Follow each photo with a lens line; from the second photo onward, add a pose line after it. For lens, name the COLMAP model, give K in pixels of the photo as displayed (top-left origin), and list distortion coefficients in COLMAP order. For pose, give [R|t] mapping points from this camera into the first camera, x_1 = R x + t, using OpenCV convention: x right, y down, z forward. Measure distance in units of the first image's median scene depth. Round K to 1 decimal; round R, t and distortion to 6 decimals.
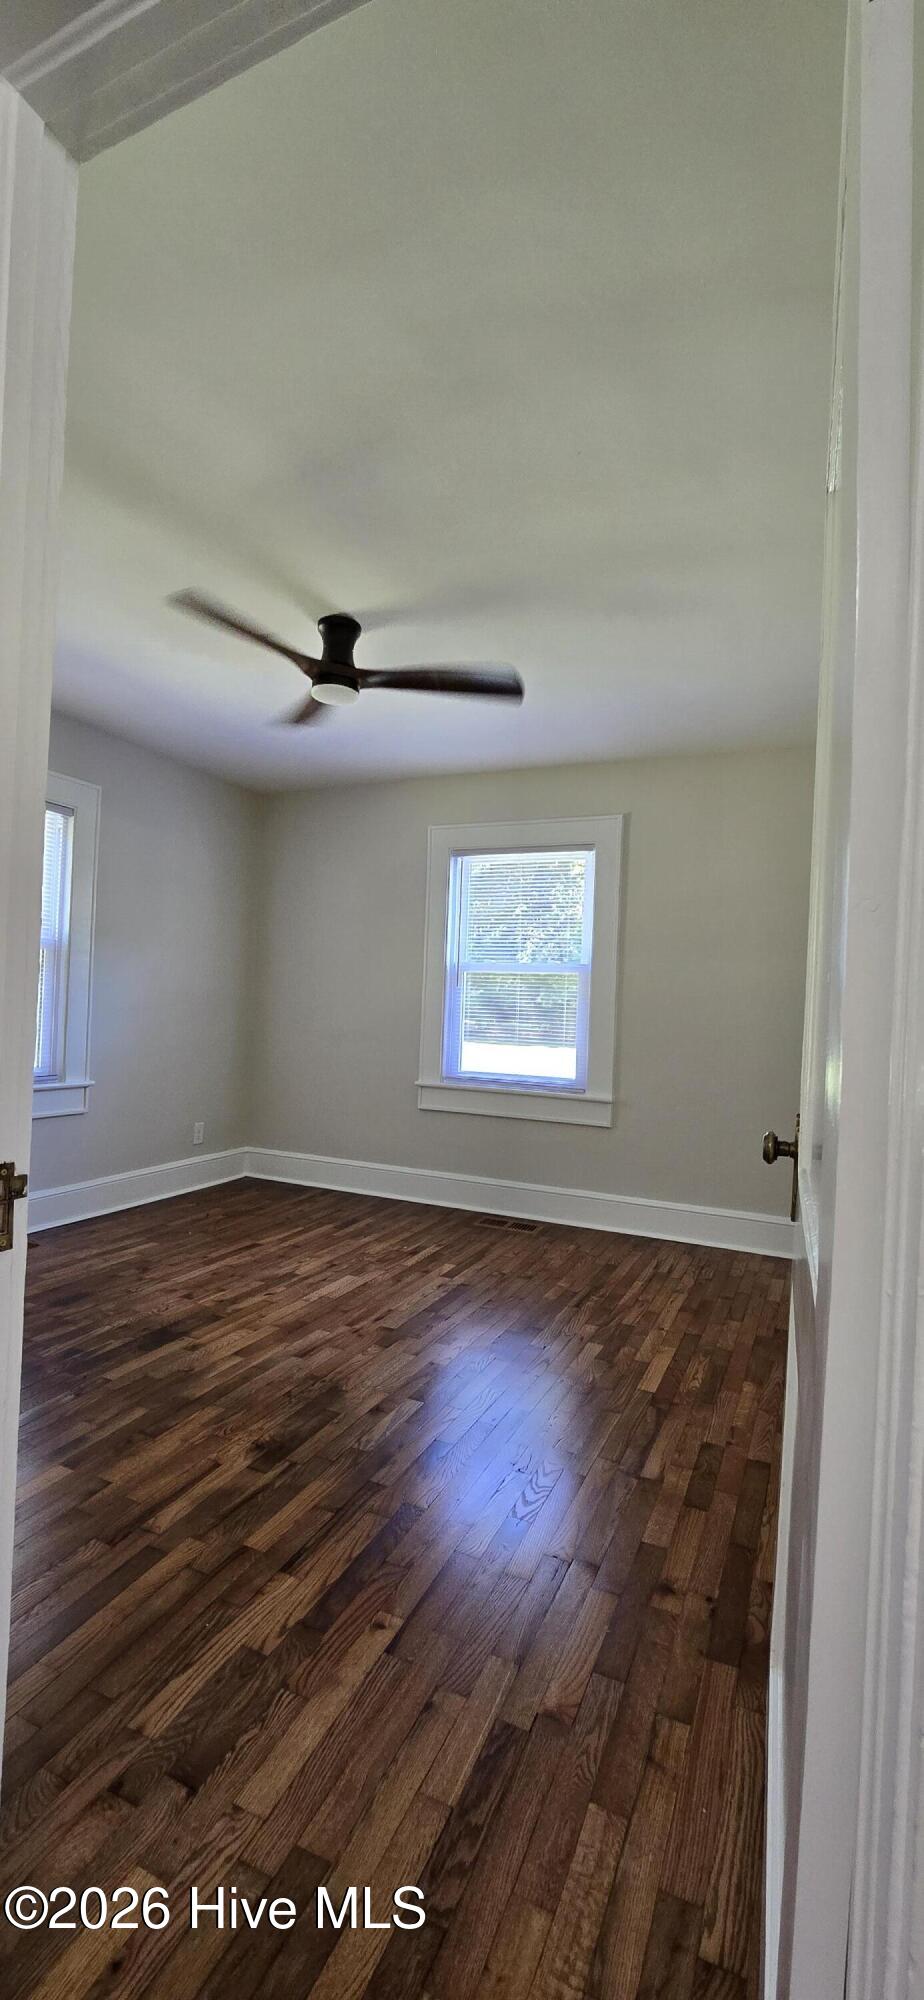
lens RADIAL K [[818.1, 0, 464.8], [0, 818.1, 1004.9], [0, 0, 1]] dist [-0.001373, 0.000726]
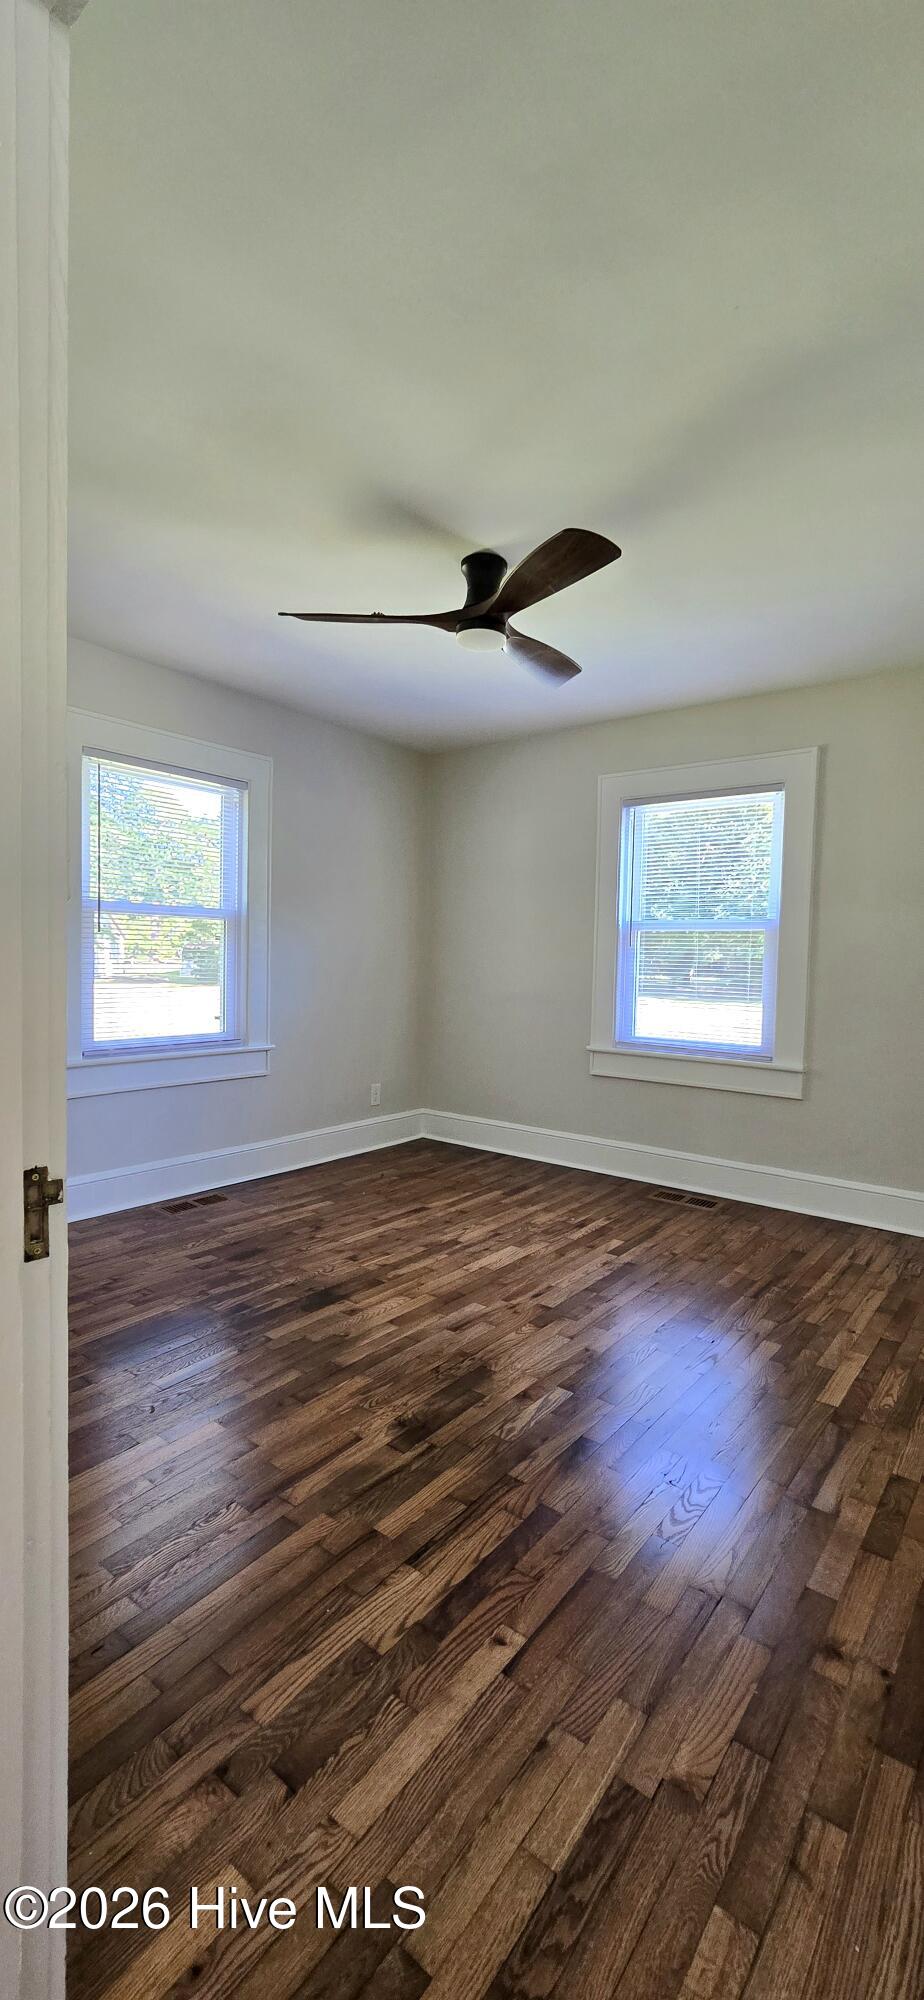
lens RADIAL K [[820.5, 0, 467.7], [0, 820.5, 1007.4], [0, 0, 1]] dist [-0.003237, 0.001348]
pose [[0.973200, -0.004623, -0.229915, 0.068989], [0.017427, 0.998405, 0.053692, -0.016383], [0.229300, -0.056260, 0.971729, 0.102093]]
